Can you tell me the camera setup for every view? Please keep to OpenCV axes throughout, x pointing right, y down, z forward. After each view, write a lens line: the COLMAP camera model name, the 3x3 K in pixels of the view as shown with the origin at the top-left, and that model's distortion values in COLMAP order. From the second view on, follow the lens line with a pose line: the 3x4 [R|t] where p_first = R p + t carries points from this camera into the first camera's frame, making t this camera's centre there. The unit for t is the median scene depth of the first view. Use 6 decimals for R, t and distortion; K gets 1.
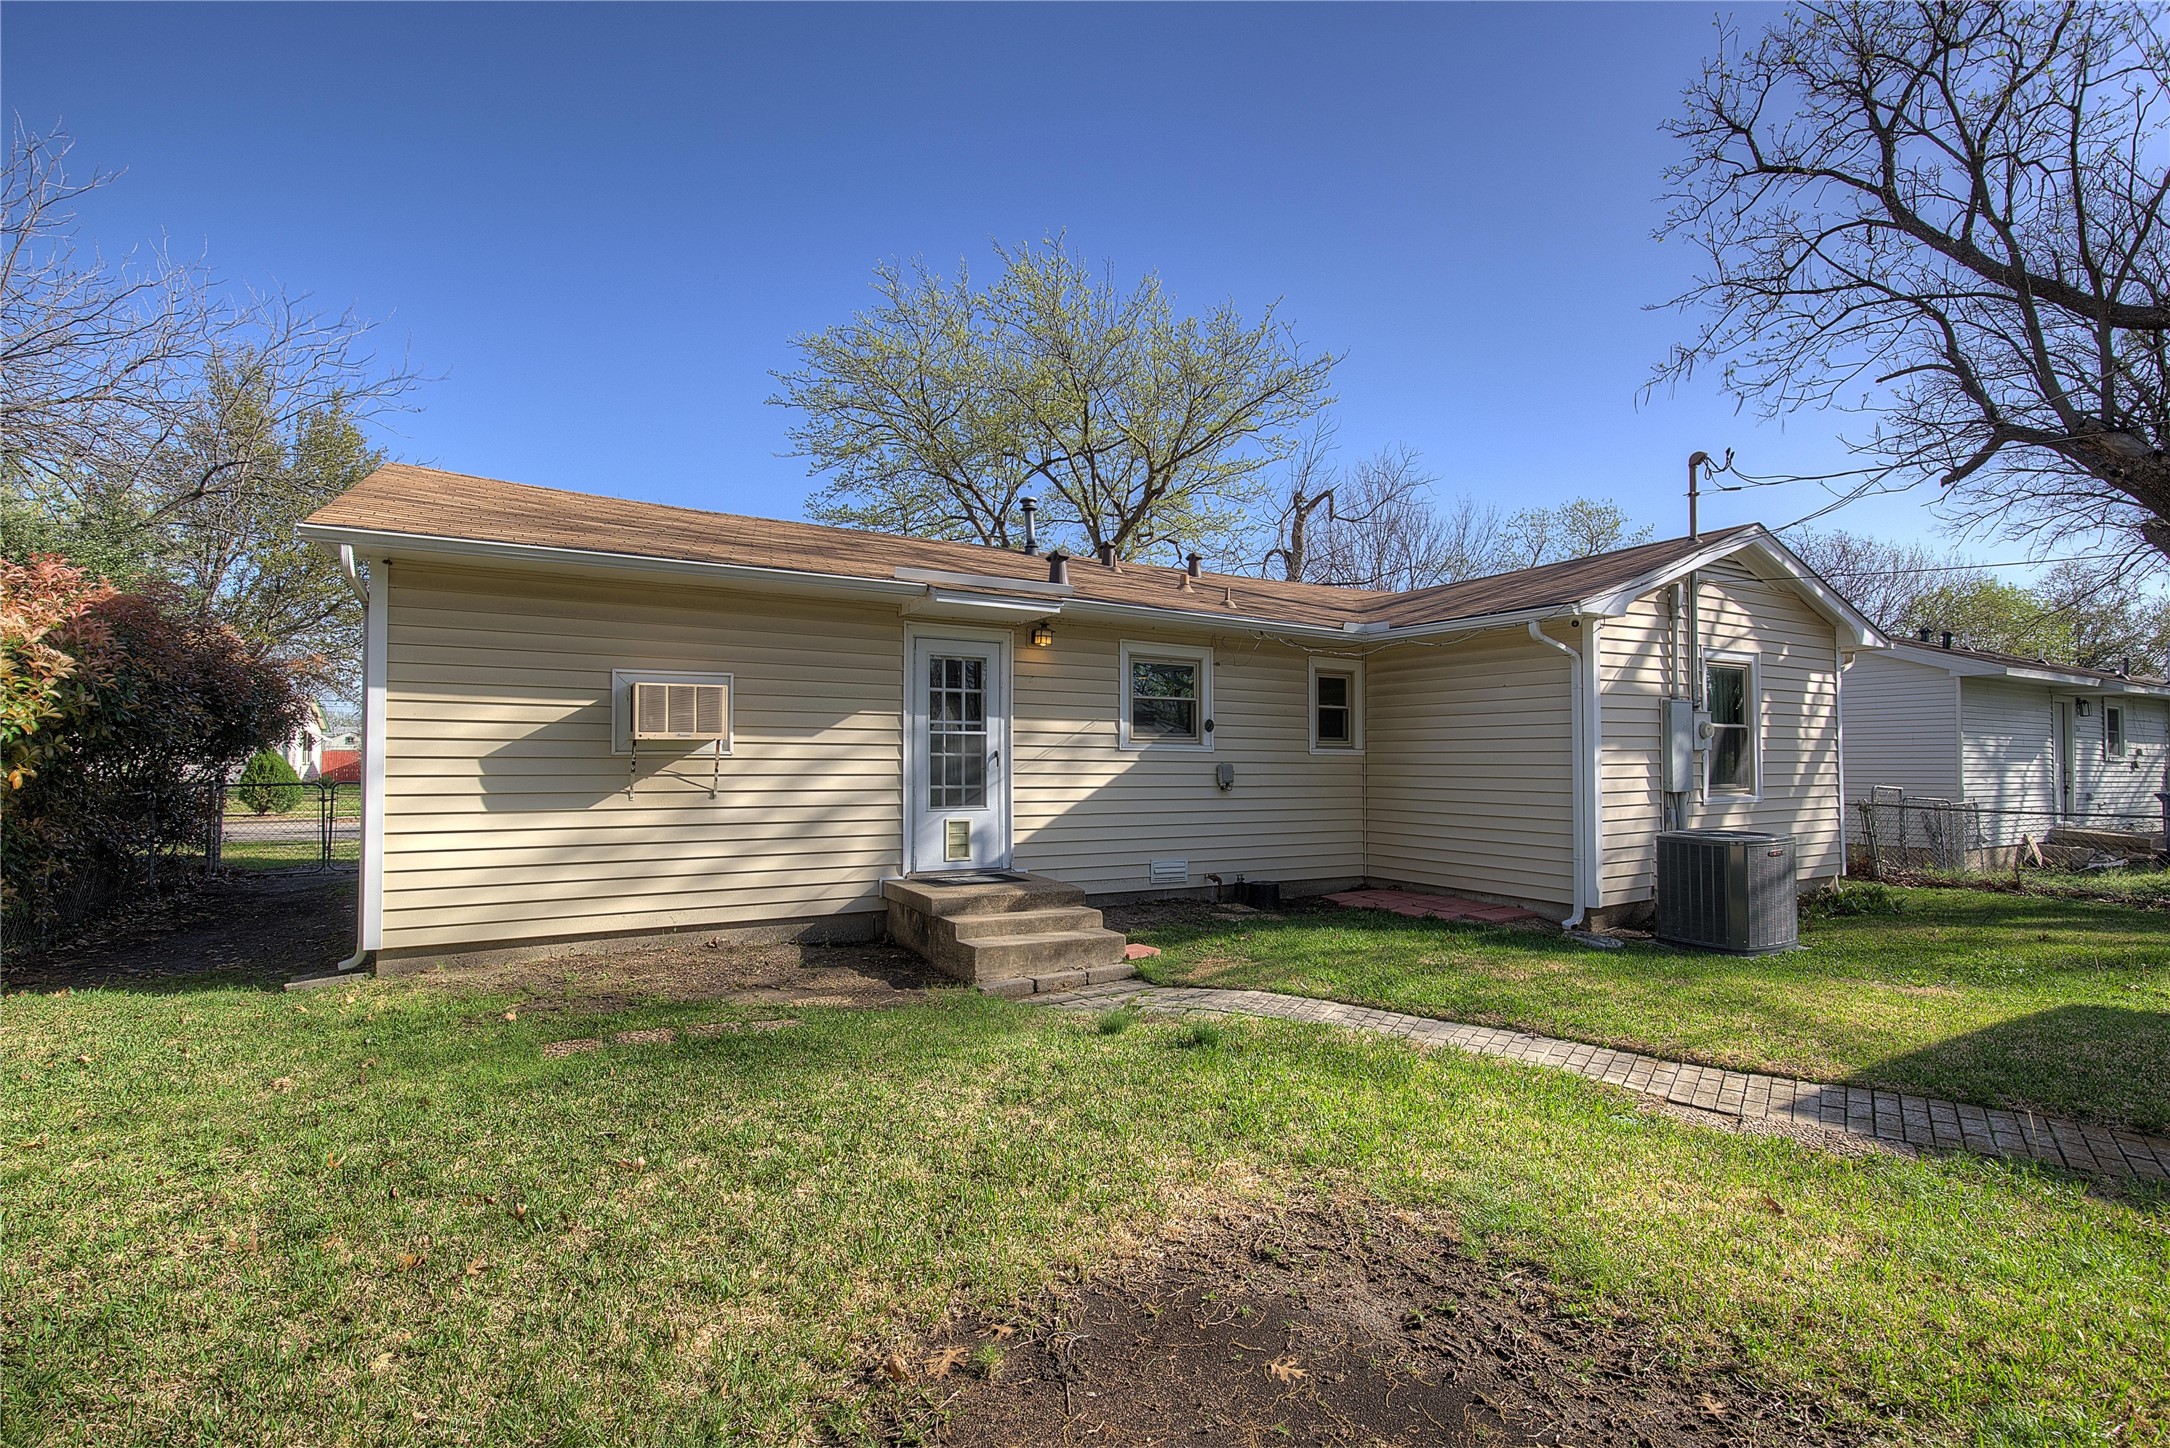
lens RADIAL K [[986.5, 0, 1093.4], [0, 986.5, 734.4], [0, 0, 1]] dist [-0.000016, 0.000599]
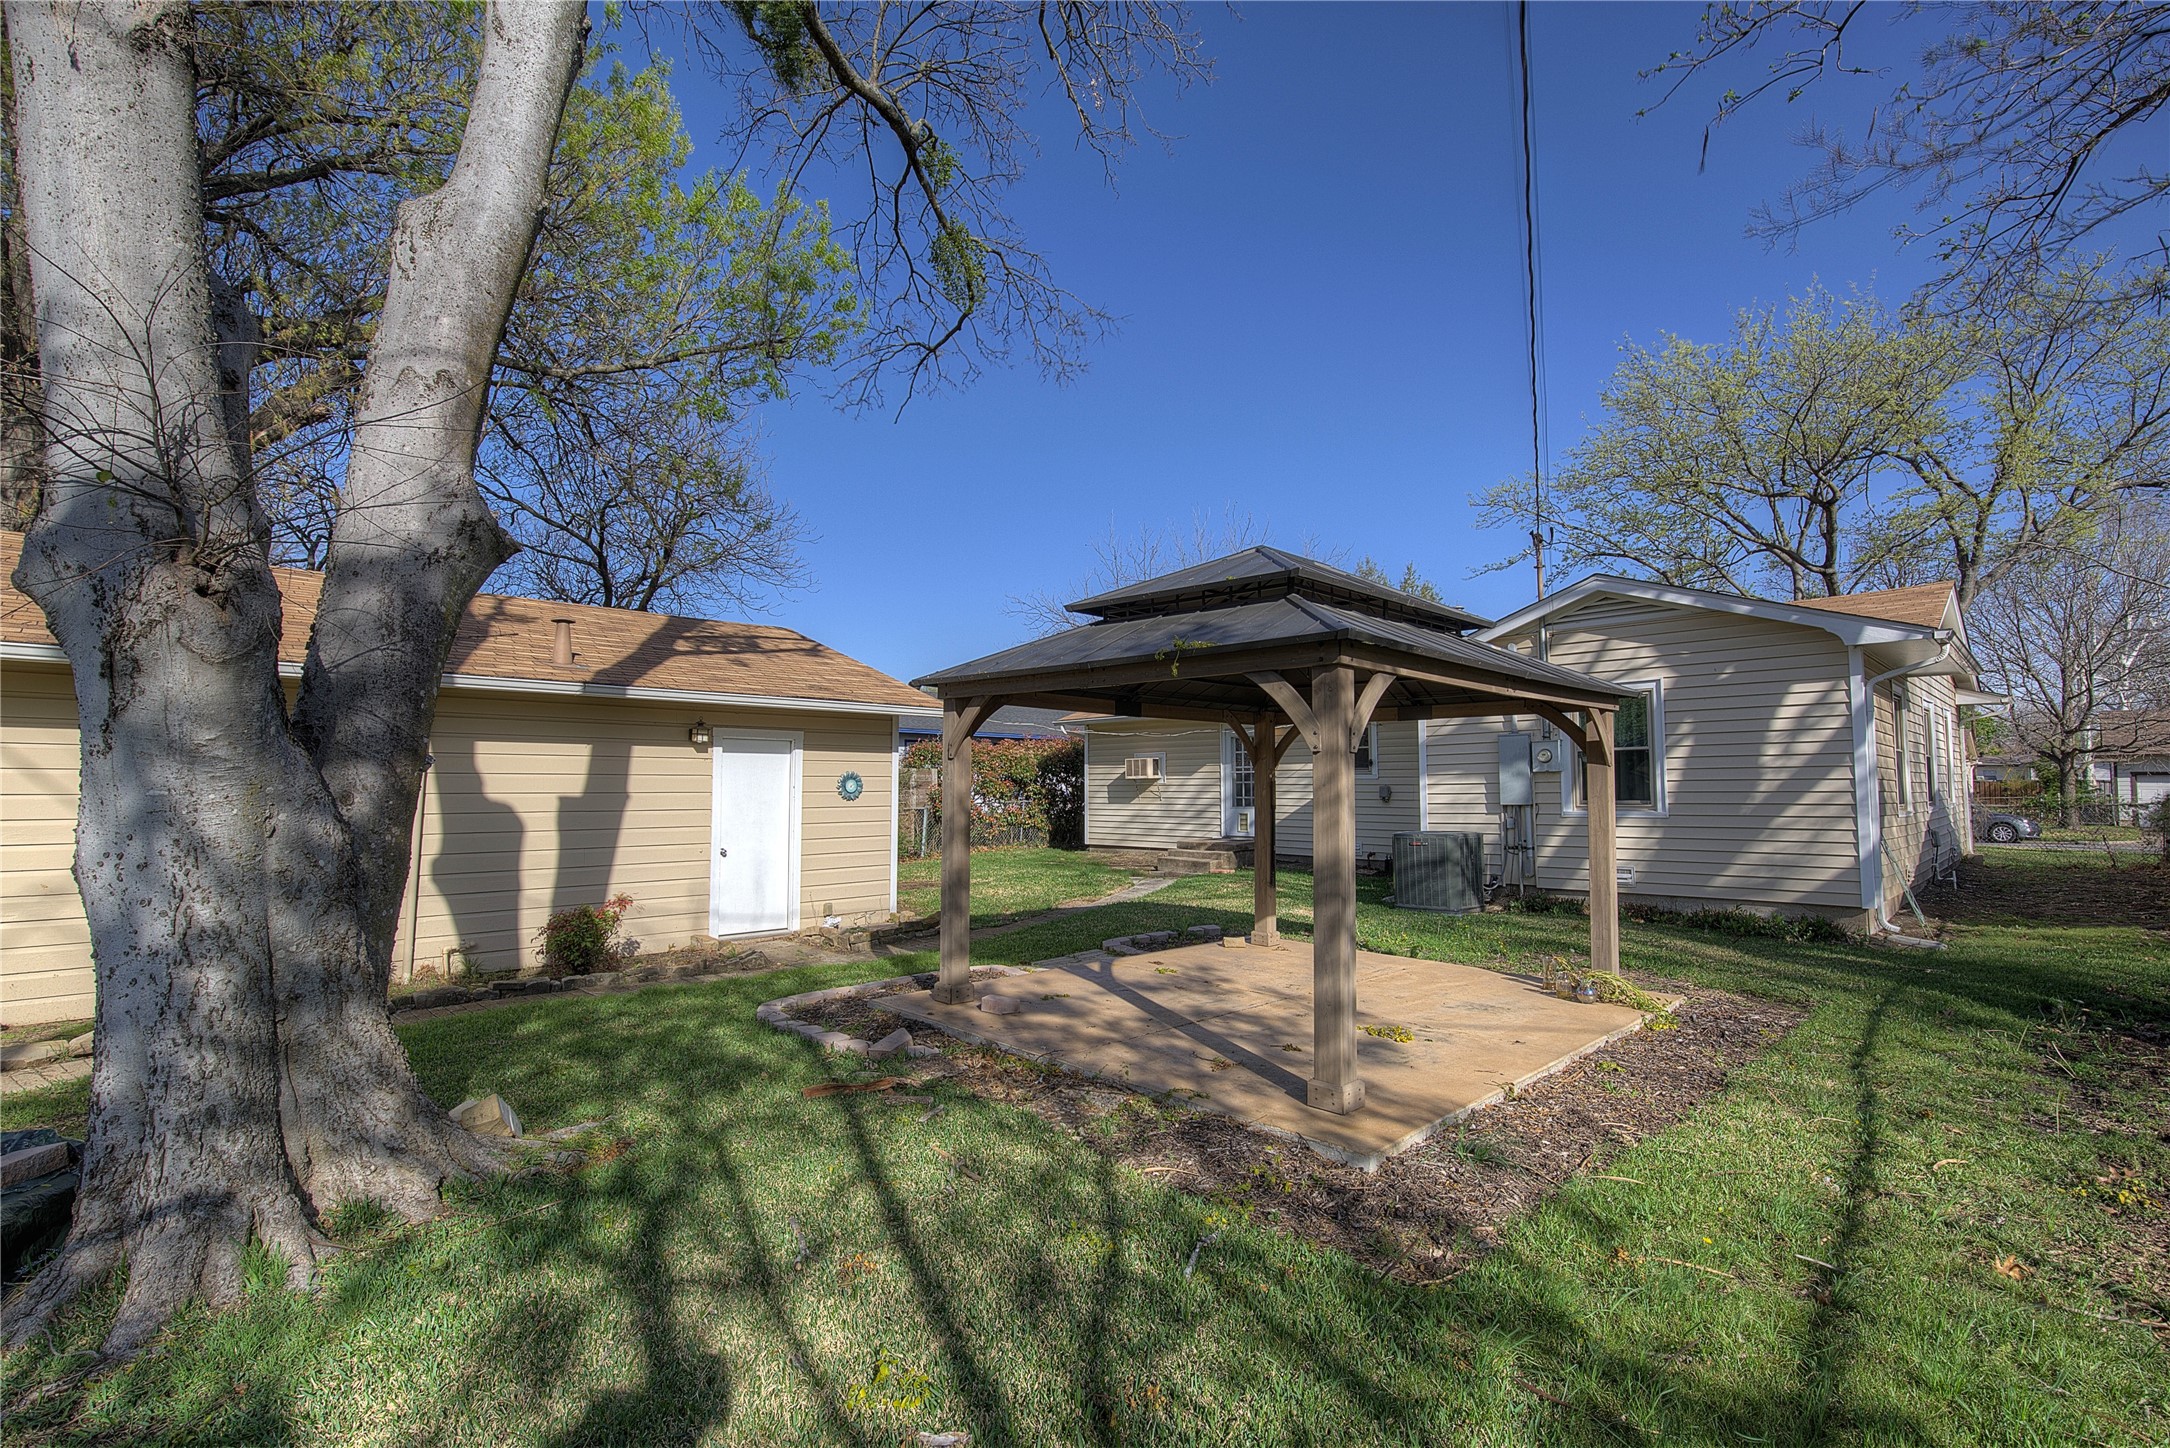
lens RADIAL K [[986.5, 0, 1093.4], [0, 986.5, 734.4], [0, 0, 1]] dist [-0.000016, 0.000599]
pose [[0.252375, -0.058013, -0.965889, 1.647754], [0.028971, 0.998207, -0.052384, 0.017022], [0.967196, -0.014762, 0.253604, 0.123291]]
